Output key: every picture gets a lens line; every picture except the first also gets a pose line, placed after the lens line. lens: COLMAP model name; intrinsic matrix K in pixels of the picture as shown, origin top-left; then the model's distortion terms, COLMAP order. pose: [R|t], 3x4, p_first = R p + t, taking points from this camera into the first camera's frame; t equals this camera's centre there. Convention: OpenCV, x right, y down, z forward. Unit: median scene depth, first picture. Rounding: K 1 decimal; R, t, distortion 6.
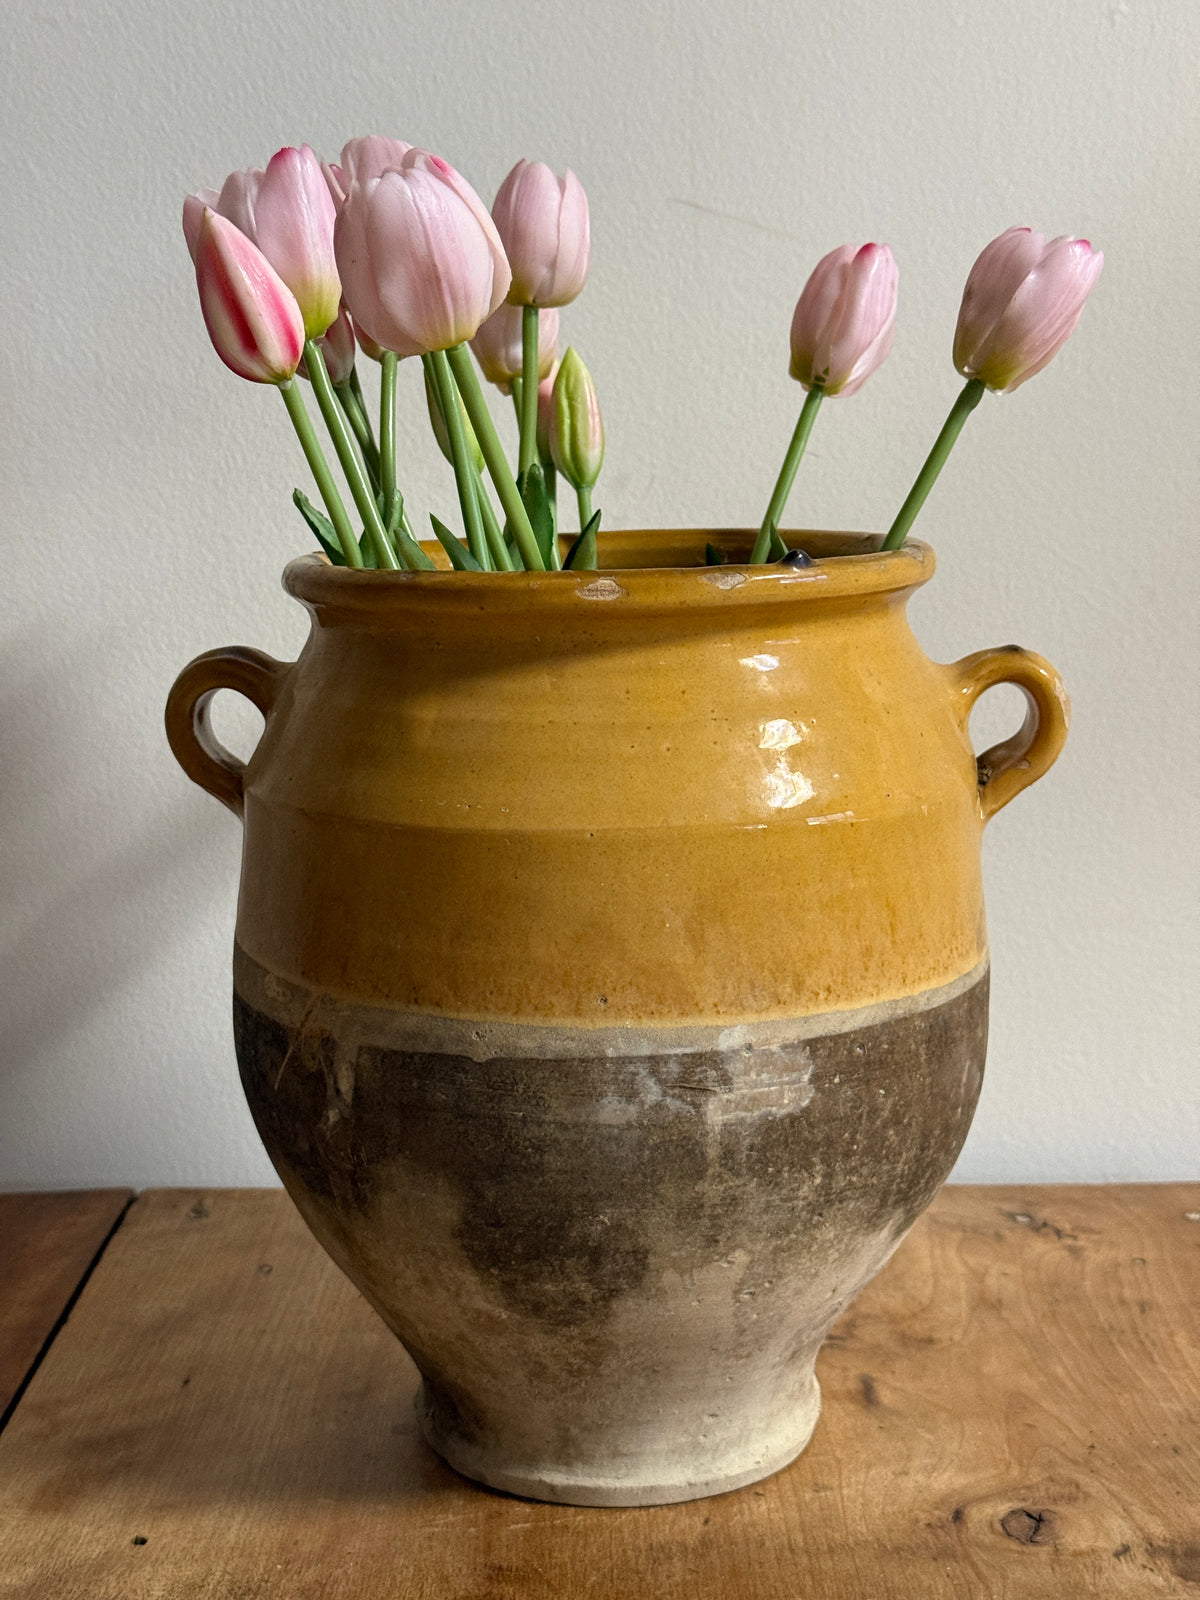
lens RADIAL K [[2253.6, 0, 603.2], [0, 2253.6, 806.4], [0, 0, 1]] dist [0.112363, 0.000000]
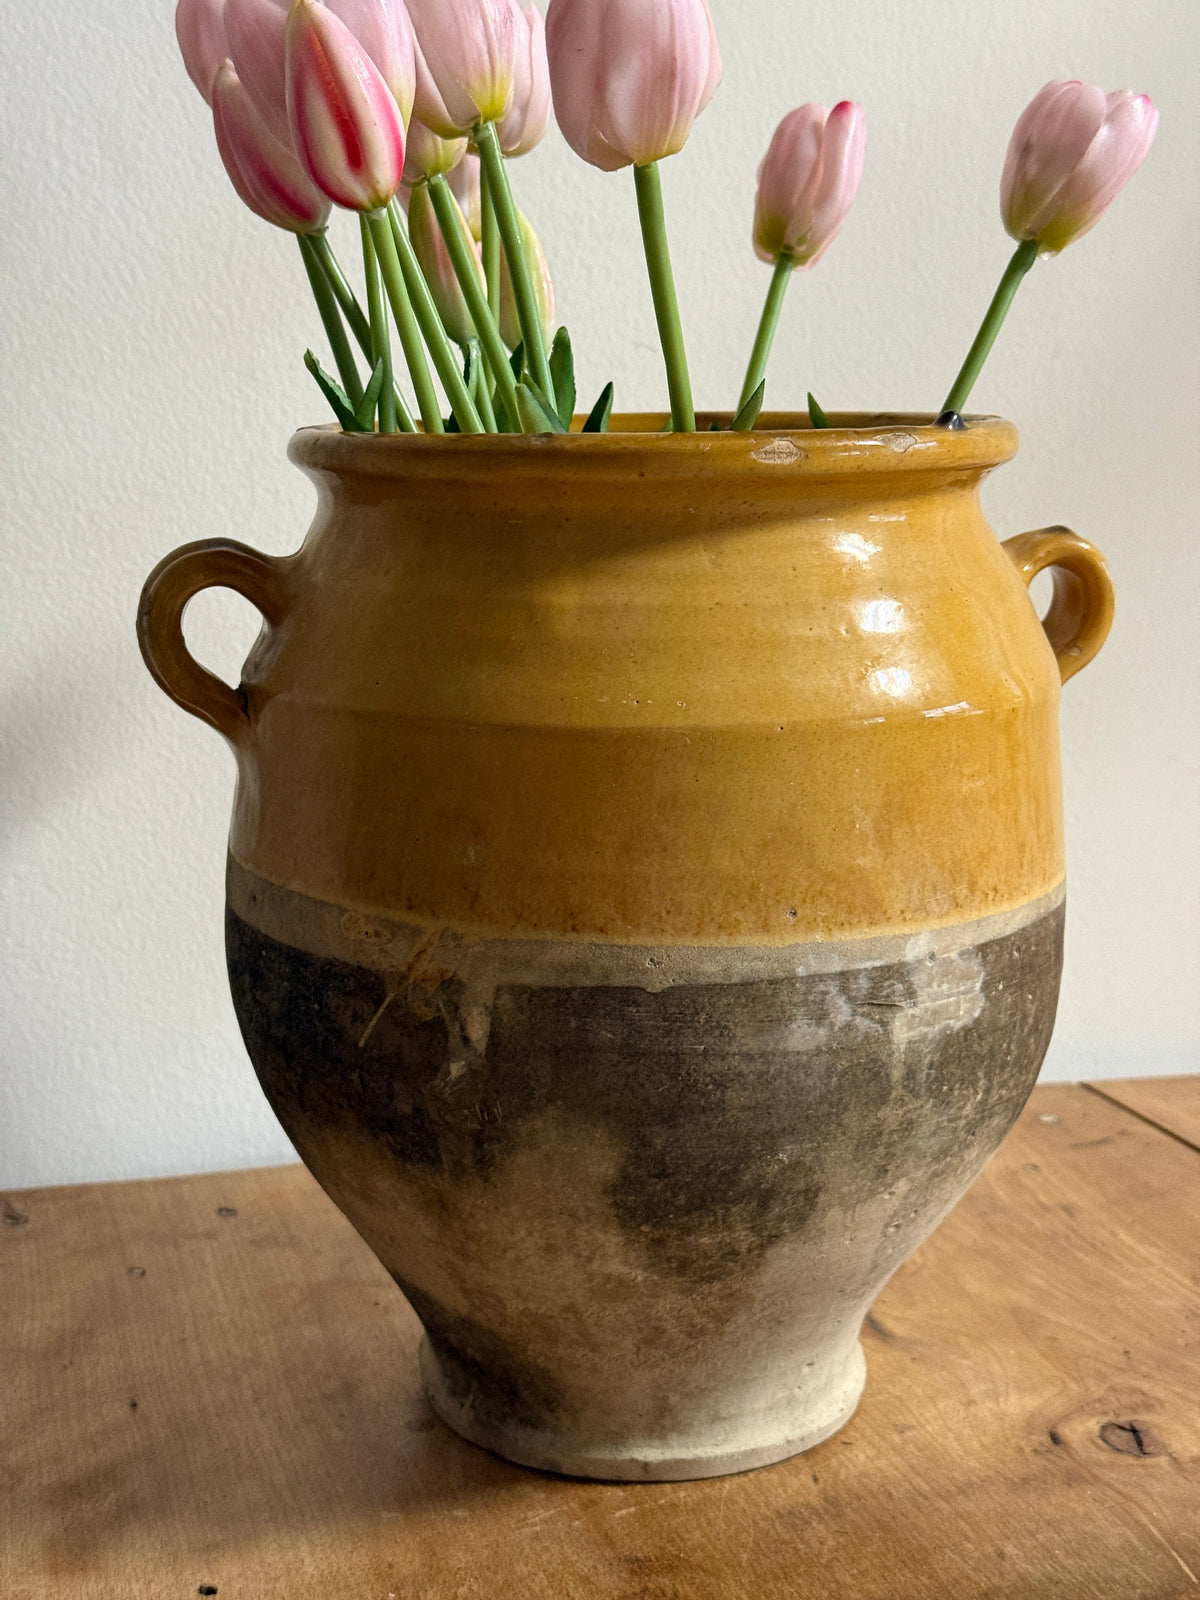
lens RADIAL K [[2253.6, 0, 606.4], [0, 2253.6, 811.8], [0, 0, 1]] dist [0.112363, 0.000000]
pose [[0.953201, -0.045388, 0.298912, -0.282015], [0.040368, 0.998921, 0.022949, 0.018584], [-0.299631, -0.009808, 0.954005, 0.140960]]
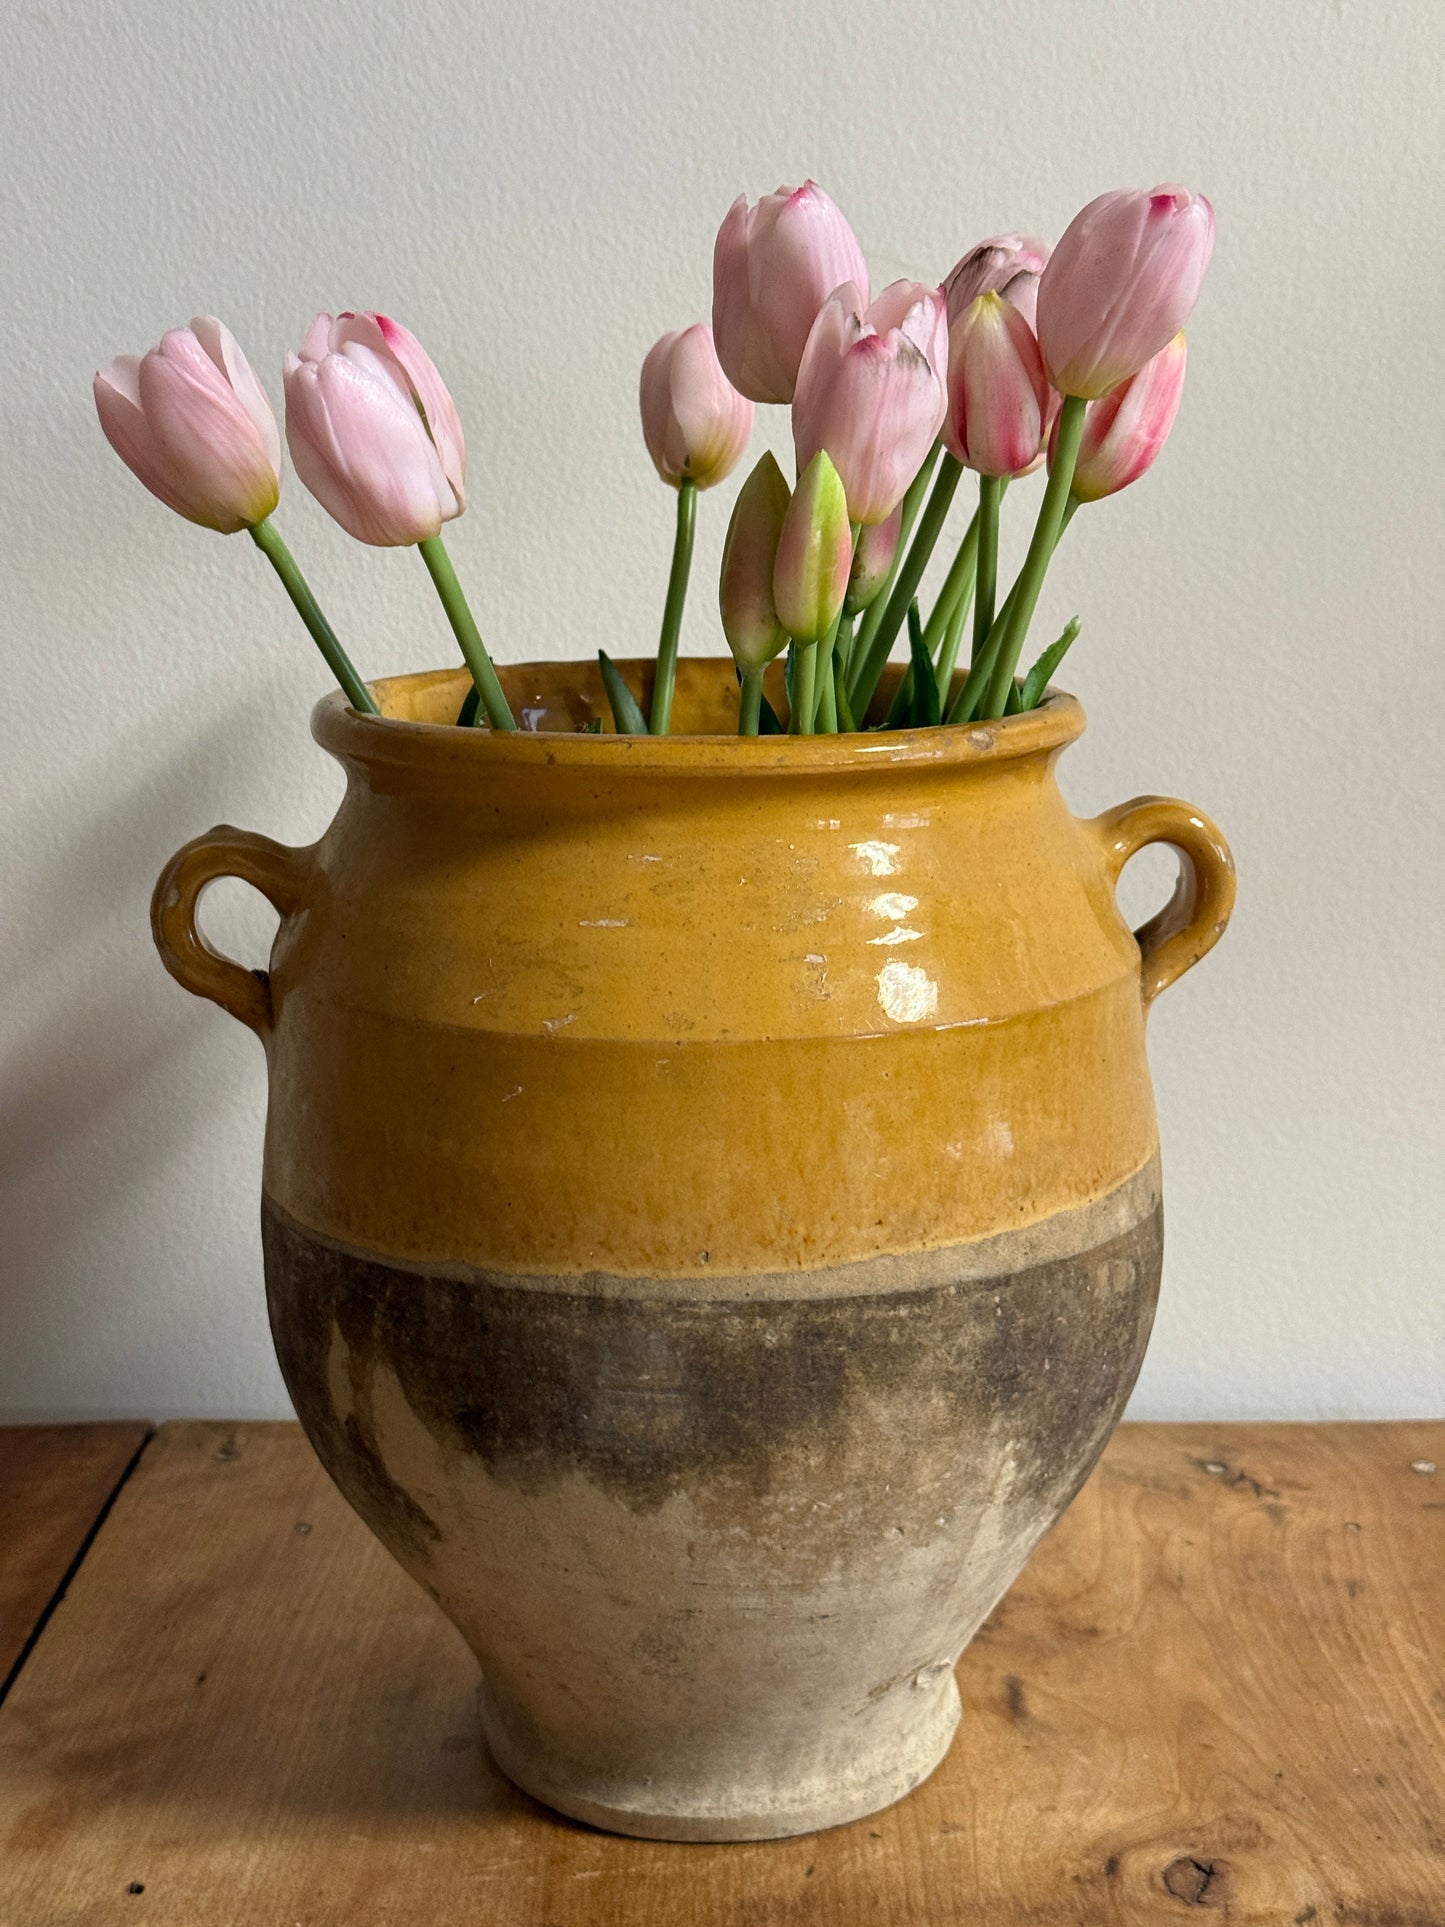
lens RADIAL K [[2714.2, 0, 713.0], [0, 2714.2, 951.7], [0, 0, 1]] dist [0.112363, 0.000000]
pose [[0.999746, 0.002726, -0.022381, 0.029526], [-0.001888, 0.999300, 0.037370, -0.057652], [0.022467, -0.037318, 0.999051, 0.003577]]
